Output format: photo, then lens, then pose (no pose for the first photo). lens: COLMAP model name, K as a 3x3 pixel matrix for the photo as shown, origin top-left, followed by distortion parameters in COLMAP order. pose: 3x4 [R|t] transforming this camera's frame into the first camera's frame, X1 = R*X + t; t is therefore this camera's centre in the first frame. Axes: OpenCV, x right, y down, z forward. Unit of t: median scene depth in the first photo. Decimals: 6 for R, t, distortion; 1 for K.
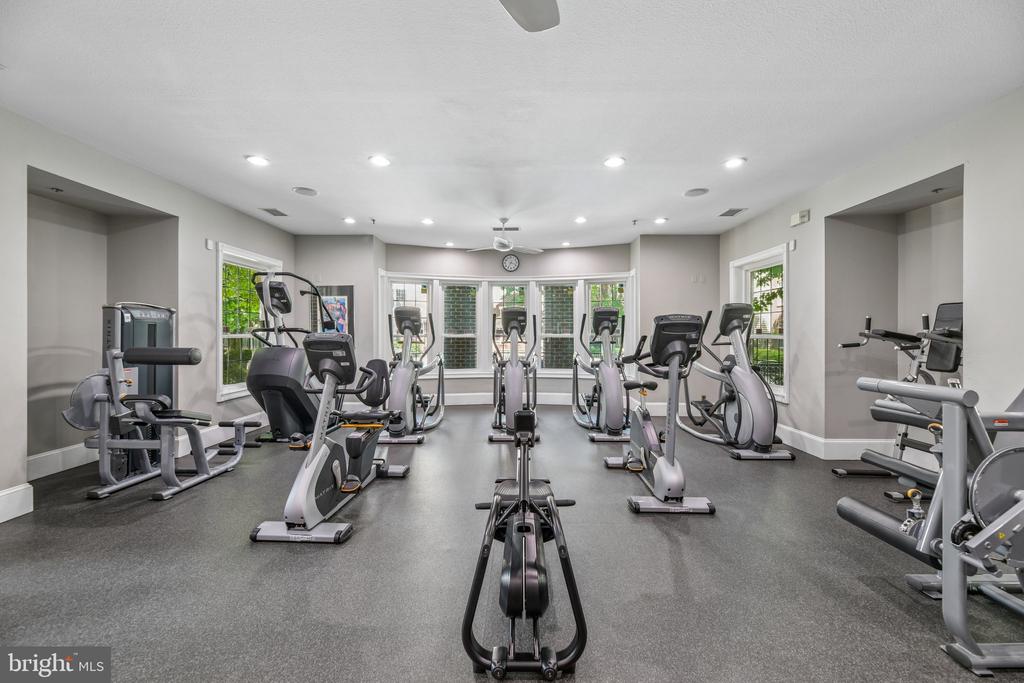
lens RADIAL K [[410.7, 0, 514.2], [0, 410.7, 334.0], [0, 0, 1]] dist [0.008500, 0.000099]
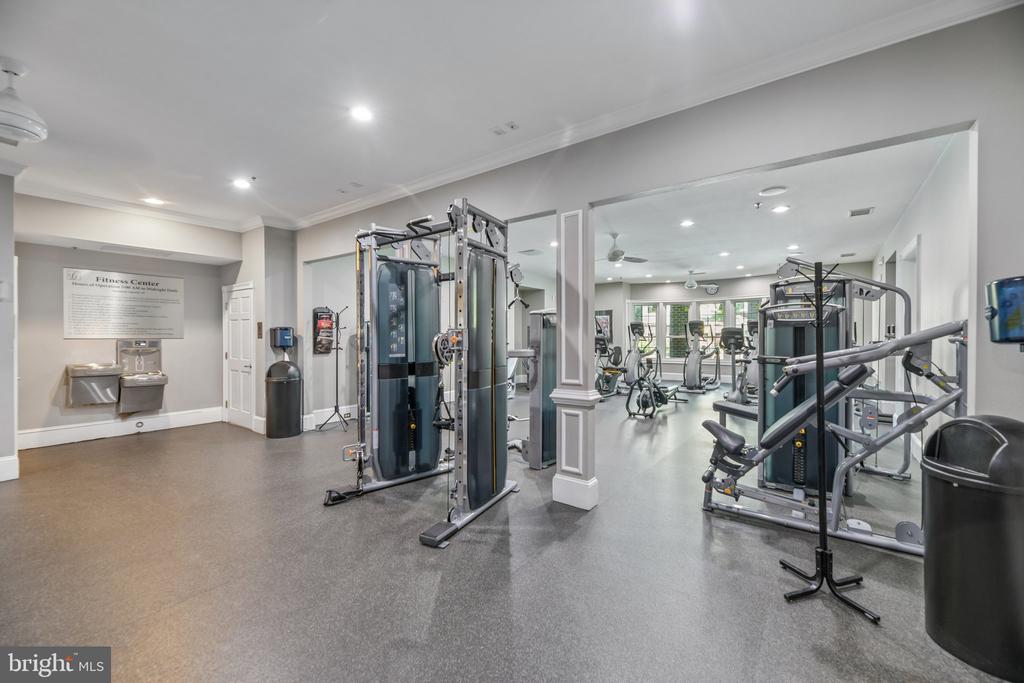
lens RADIAL K [[412.8, 0, 539.2], [0, 412.8, 341.3], [0, 0, 1]] dist [0.006368, 0.000237]
pose [[0.835492, 0.006629, -0.549462, 0.365610], [-0.001237, 0.999947, 0.010183, 0.005255], [0.549501, -0.007828, 0.835457, -0.756251]]
